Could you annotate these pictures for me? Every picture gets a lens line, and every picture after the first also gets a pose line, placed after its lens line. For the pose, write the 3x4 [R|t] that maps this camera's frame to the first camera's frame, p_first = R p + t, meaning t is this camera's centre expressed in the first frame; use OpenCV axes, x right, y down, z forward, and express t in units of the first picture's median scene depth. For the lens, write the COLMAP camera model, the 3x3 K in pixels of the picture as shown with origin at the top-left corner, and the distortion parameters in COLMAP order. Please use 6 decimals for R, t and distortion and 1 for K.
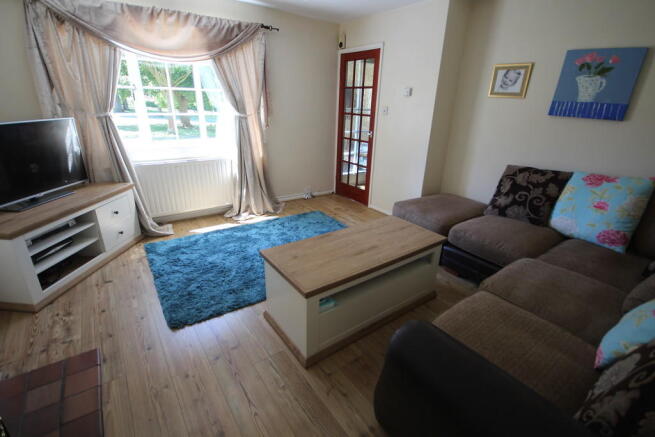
lens RADIAL K [[303.3, 0, 328.2], [0, 303.3, 218.2], [0, 0, 1]] dist [0.000599, -0.000417]
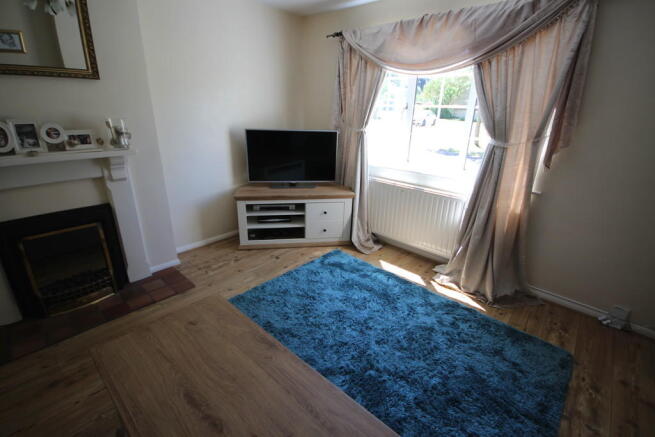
lens RADIAL K [[303.3, 0, 328.0], [0, 303.3, 217.5], [0, 0, 1]] dist [0.000599, -0.000417]
pose [[0.207829, 0.313232, -0.926657, 0.342157], [-0.374696, 0.900575, 0.220379, -0.235817], [0.903554, 0.301413, 0.304532, 0.603091]]
